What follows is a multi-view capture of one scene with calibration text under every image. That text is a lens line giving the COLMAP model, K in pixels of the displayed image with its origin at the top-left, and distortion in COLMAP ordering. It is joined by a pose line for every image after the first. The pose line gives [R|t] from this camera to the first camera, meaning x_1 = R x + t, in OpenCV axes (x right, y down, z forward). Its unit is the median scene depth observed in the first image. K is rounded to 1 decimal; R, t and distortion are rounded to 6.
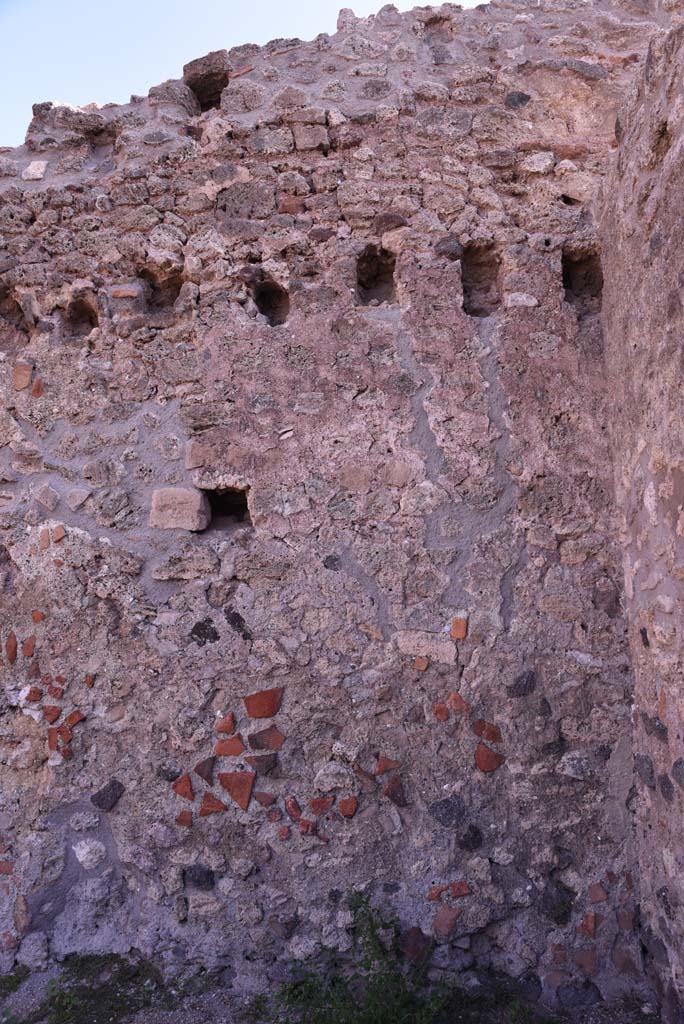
lens RADIAL K [[708.9, 0, 347.5], [0, 708.9, 515.4], [0, 0, 1]] dist [-0.132385, 0.098916]
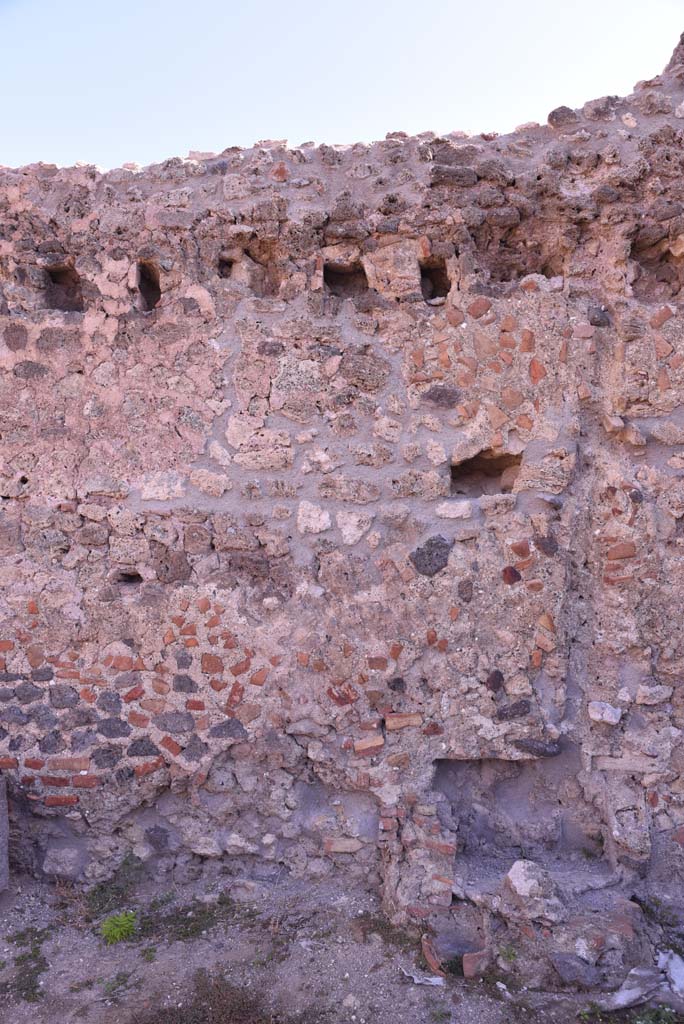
lens RADIAL K [[708.9, 0, 347.5], [0, 708.9, 515.4], [0, 0, 1]] dist [-0.132385, 0.098916]
pose [[0.999813, 0.015252, -0.011925, -1.041465], [-0.014310, 0.997051, 0.075401, -0.014086], [0.013040, -0.075216, 0.997082, 0.027512]]
